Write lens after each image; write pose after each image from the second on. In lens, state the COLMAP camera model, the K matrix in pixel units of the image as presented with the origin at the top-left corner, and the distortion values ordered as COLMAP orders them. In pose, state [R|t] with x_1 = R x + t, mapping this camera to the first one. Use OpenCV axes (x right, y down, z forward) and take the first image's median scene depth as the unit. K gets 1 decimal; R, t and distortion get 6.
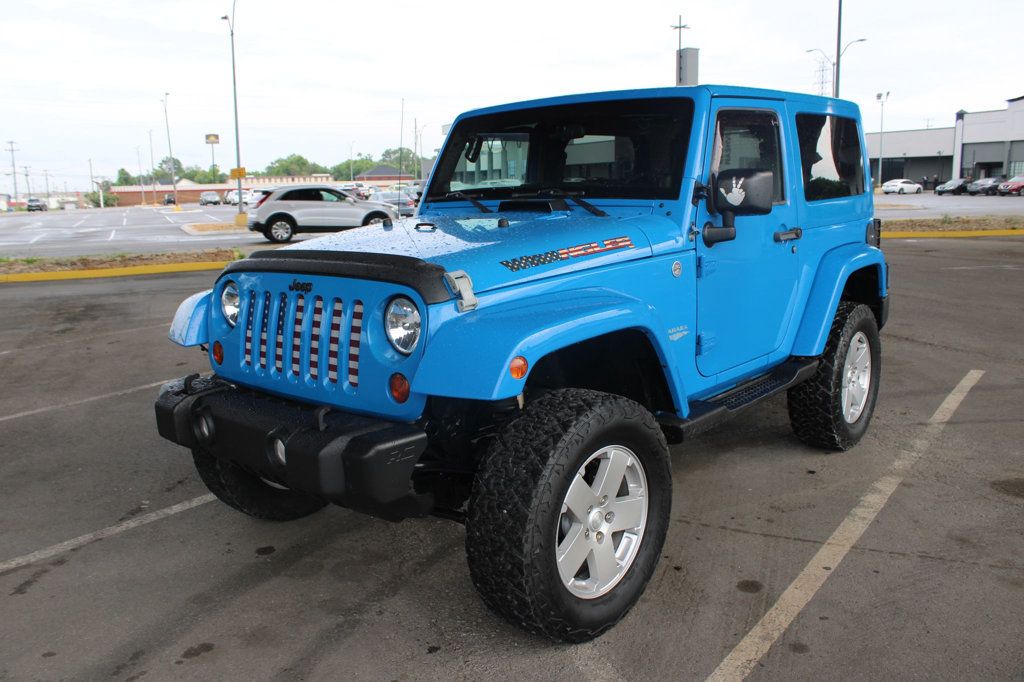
lens RADIAL K [[852.6, 0, 508.7], [0, 852.6, 341.7], [0, 0, 1]] dist [-0.155333, 0.131129]
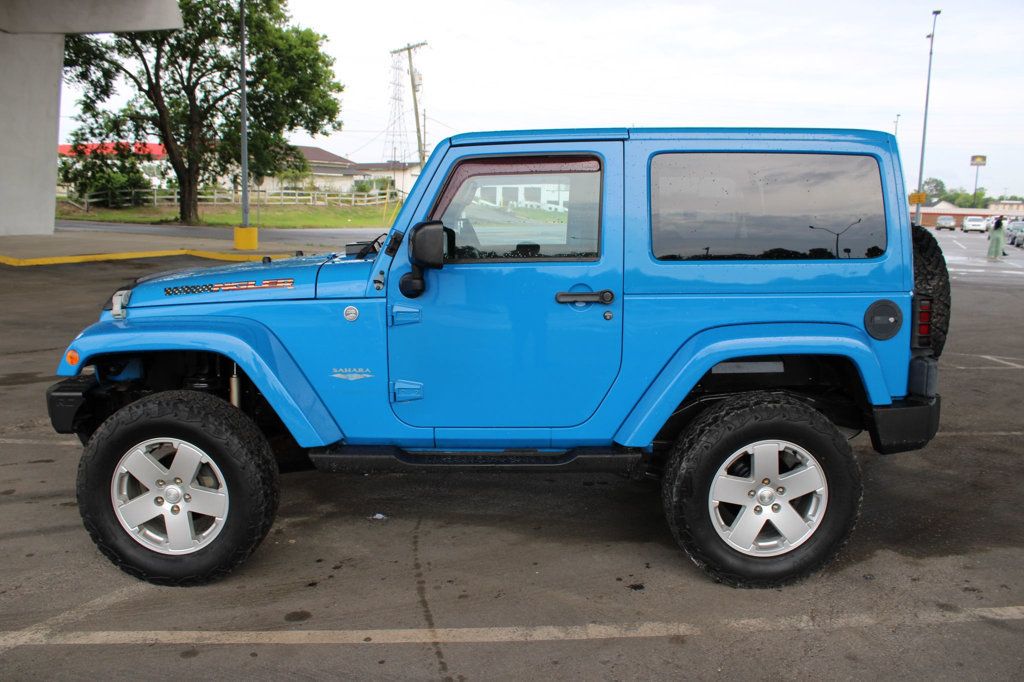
lens RADIAL K [[852.6, 0, 508.7], [0, 852.6, 341.7], [0, 0, 1]] dist [-0.155333, 0.131129]
pose [[0.654265, 0.141741, -0.742864, 1.069206], [-0.158913, 0.986116, 0.048195, -0.126943], [0.739381, 0.086519, 0.667706, 0.413175]]
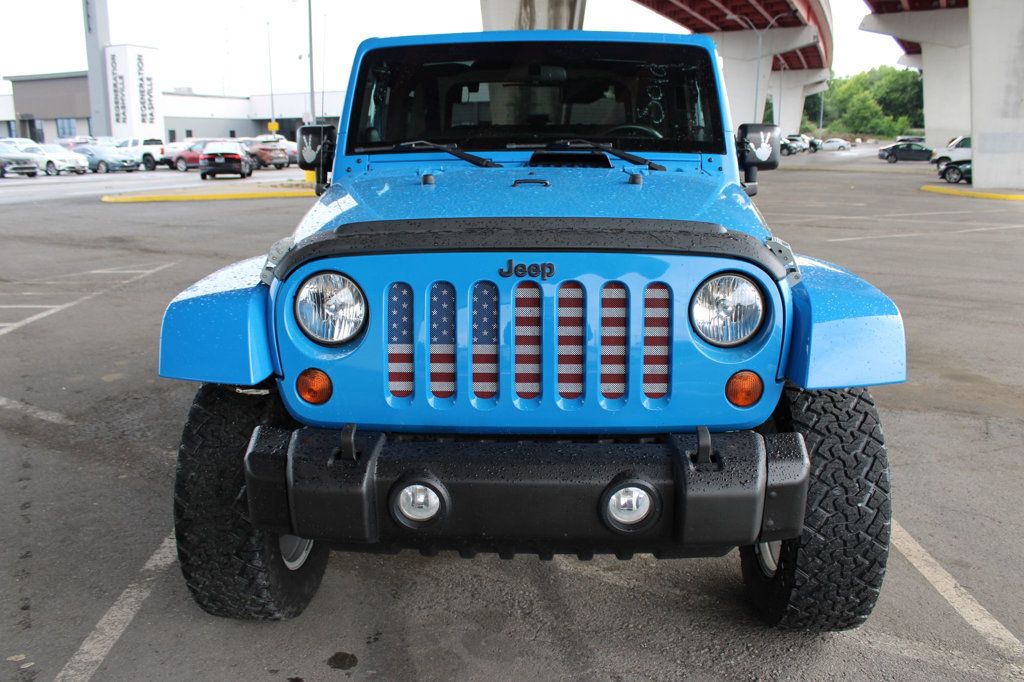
lens RADIAL K [[852.6, 0, 508.7], [0, 852.6, 341.7], [0, 0, 1]] dist [-0.155333, 0.131129]
pose [[0.785857, -0.122104, 0.606234, -0.580775], [0.092849, 0.992498, 0.079545, -0.054020], [-0.611399, -0.006223, 0.791298, 0.385064]]
